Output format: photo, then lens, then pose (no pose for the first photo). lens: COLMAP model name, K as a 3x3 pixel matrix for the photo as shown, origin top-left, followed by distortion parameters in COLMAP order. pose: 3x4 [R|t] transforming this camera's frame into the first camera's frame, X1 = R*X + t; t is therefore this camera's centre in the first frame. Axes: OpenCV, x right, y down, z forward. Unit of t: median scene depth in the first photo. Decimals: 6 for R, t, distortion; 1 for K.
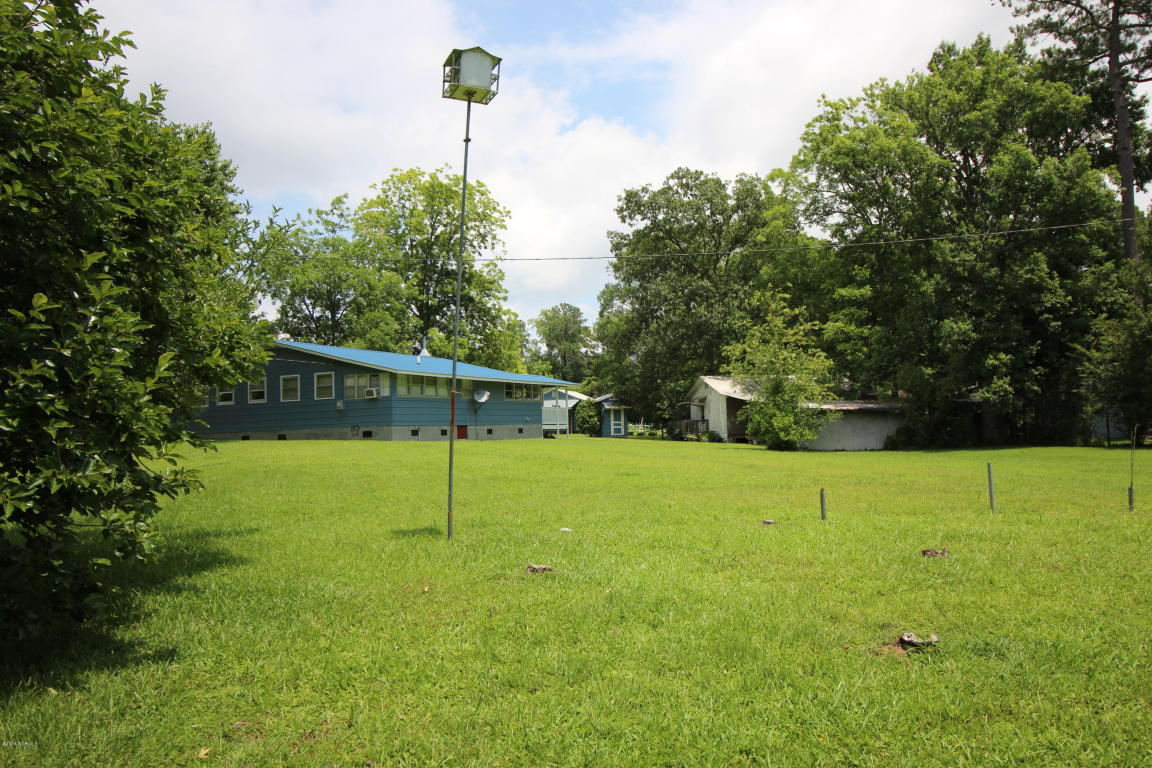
lens RADIAL K [[902.1, 0, 575.1], [0, 902.1, 387.3], [0, 0, 1]] dist [0.008882, -0.000634]
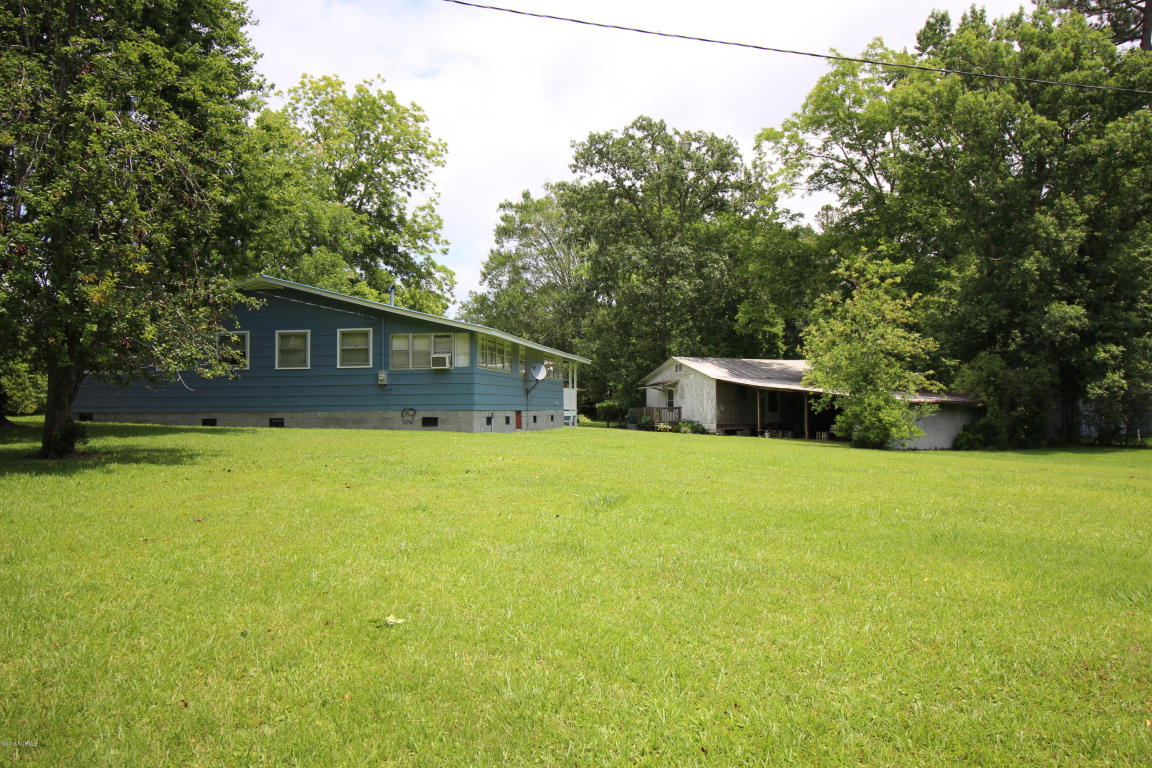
lens RADIAL K [[902.1, 0, 571.9], [0, 902.1, 380.0], [0, 0, 1]] dist [0.008882, -0.000634]
pose [[0.962164, 0.033329, 0.270424, -0.200785], [-0.036752, 0.999296, 0.007602, 0.007363], [-0.269980, -0.017253, 0.962711, 0.204495]]
